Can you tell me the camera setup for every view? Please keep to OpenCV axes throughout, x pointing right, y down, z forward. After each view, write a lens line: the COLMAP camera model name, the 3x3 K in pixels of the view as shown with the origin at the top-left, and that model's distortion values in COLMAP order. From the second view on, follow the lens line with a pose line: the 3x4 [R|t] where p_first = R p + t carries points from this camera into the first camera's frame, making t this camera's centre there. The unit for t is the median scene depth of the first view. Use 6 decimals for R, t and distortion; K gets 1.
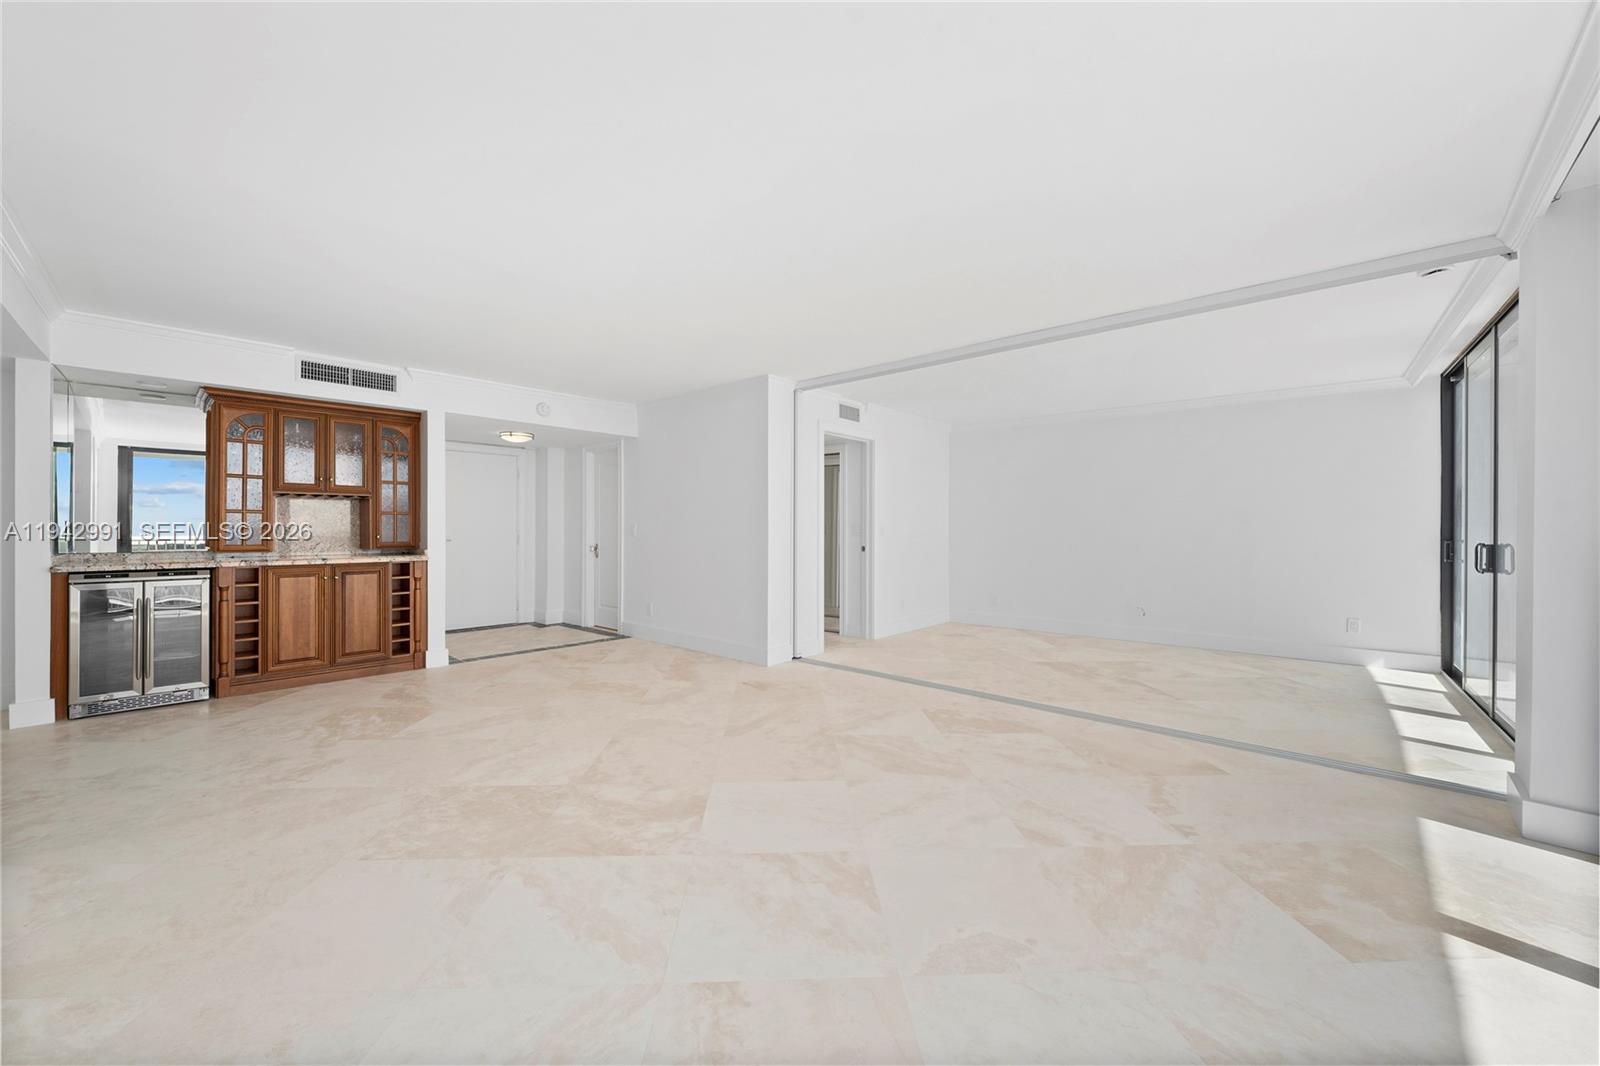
lens RADIAL K [[614.4, 0, 794.2], [0, 614.4, 530.9], [0, 0, 1]] dist [0.000043, 0.000199]
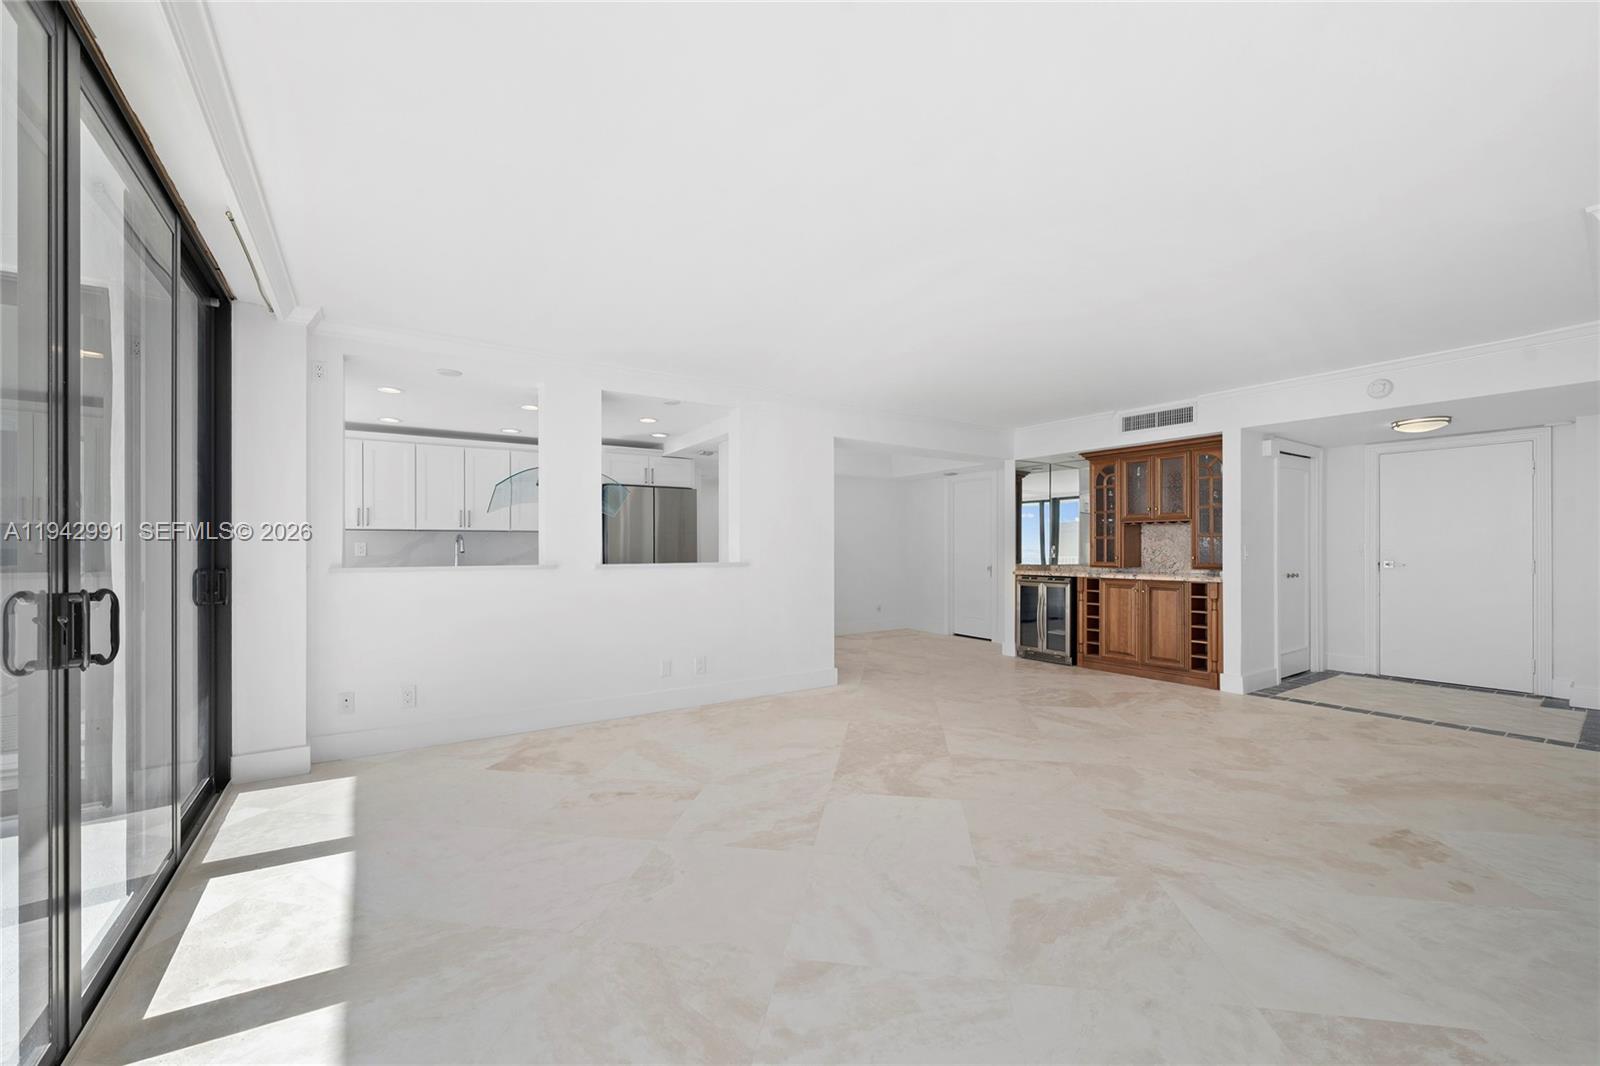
lens RADIAL K [[614.4, 0, 792.1], [0, 614.4, 542.6], [0, 0, 1]] dist [0.000043, 0.000199]
pose [[-0.203631, -0.013034, -0.978961, 0.647511], [-0.004043, 0.999914, -0.012472, -0.000717], [0.979039, 0.001418, -0.203666, 0.655446]]
